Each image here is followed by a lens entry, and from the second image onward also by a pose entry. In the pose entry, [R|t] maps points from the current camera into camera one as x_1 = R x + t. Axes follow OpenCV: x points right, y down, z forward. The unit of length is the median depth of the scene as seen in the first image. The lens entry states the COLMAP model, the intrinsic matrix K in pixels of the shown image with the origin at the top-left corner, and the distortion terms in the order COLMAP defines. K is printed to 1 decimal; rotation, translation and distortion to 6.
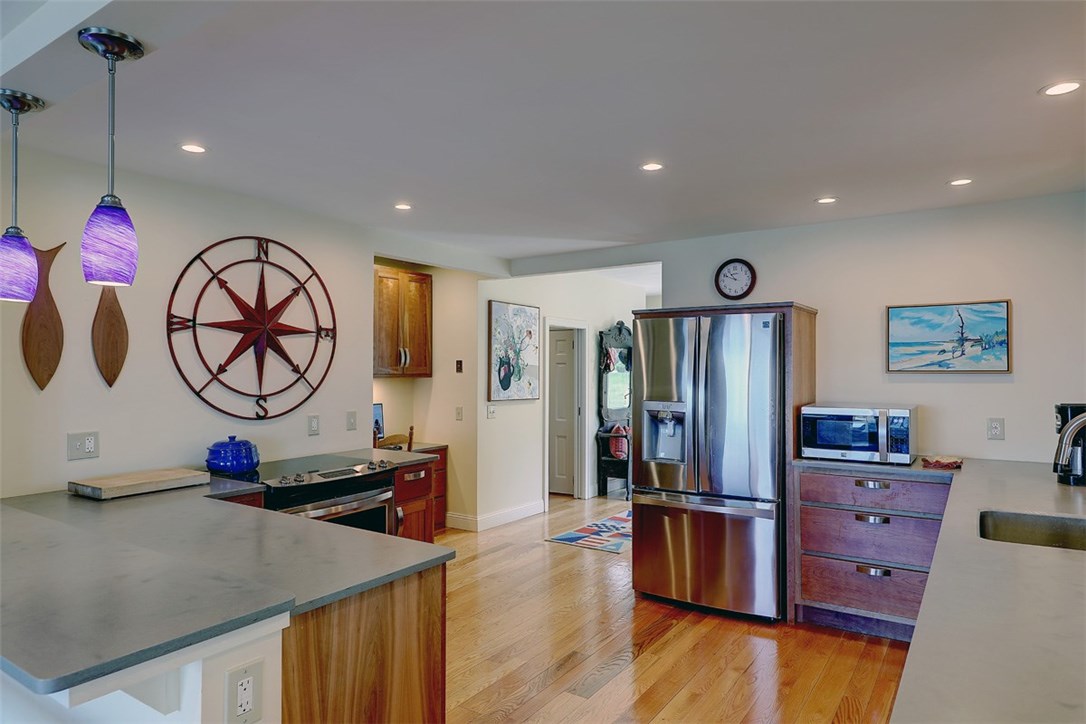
lens RADIAL K [[661.3, 0, 541.9], [0, 661.3, 360.2], [0, 0, 1]] dist [0.004753, 0.001324]
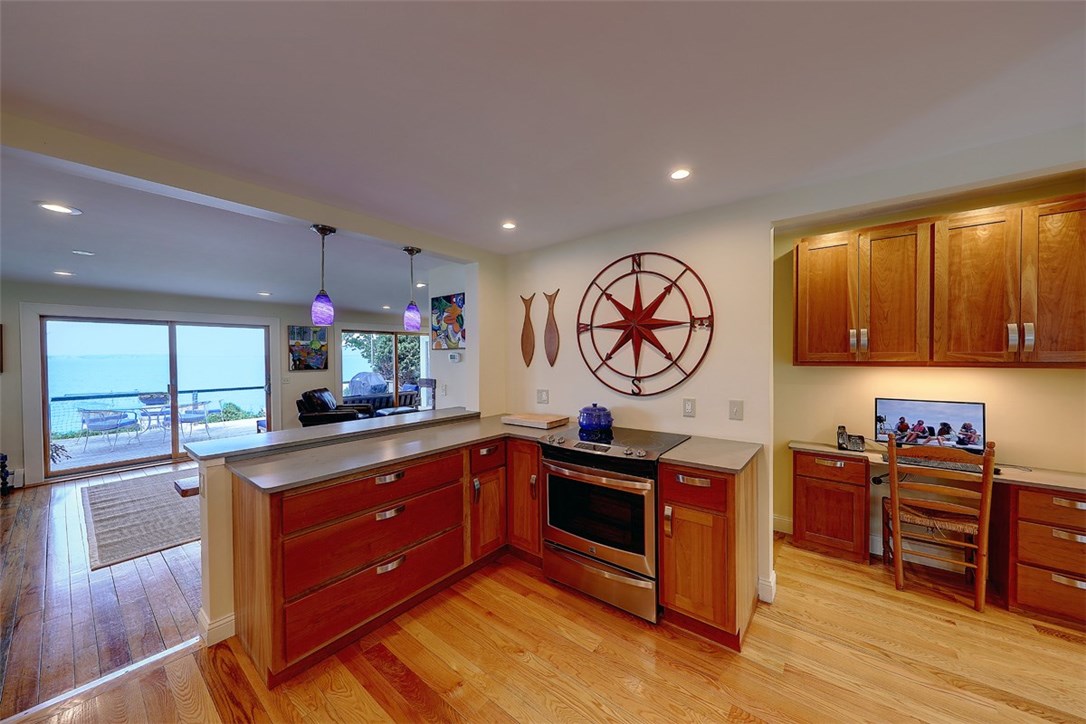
lens RADIAL K [[380.3, 0, 547.0], [0, 380.3, 363.6], [0, 0, 1]] dist [0.001294, -0.000102]
pose [[-0.083160, 0.022197, -0.996289, 0.321916], [0.019712, 0.999593, 0.020626, 0.008082], [0.996341, -0.017924, -0.083564, 0.871435]]
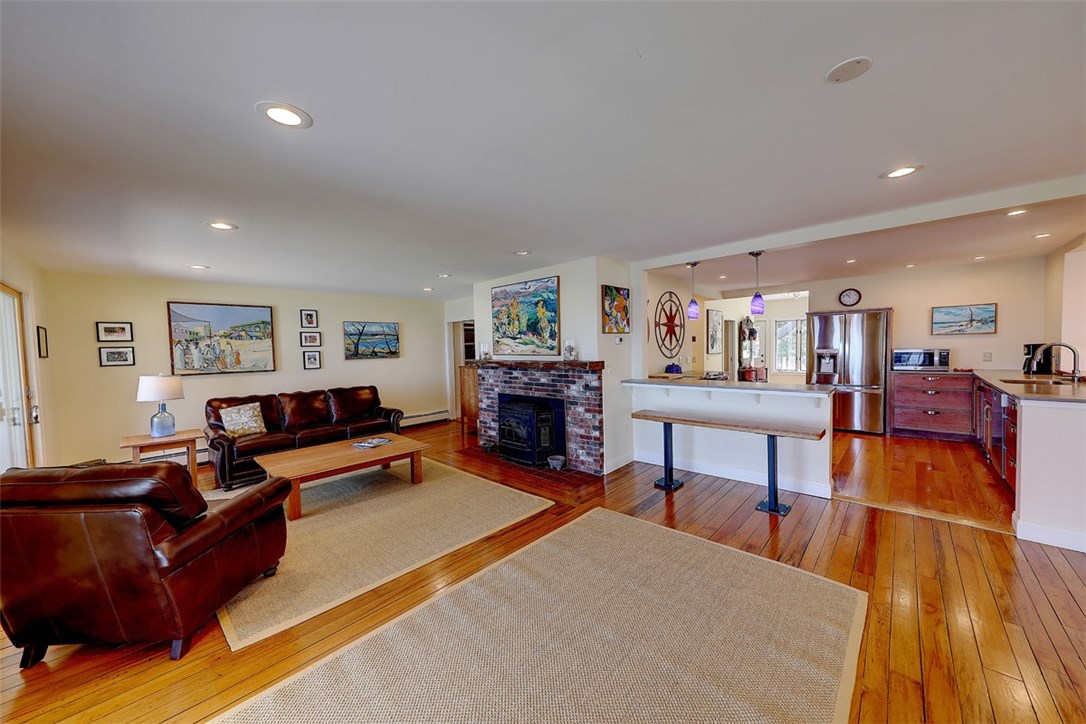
lens RADIAL K [[380.3, 0, 544.0], [0, 380.3, 361.9], [0, 0, 1]] dist [0.001294, -0.000102]
pose [[0.984156, -0.015385, -0.176634, -0.653865], [0.025485, 0.998158, 0.055053, 0.004298], [0.175461, -0.058682, 0.982736, -0.642835]]
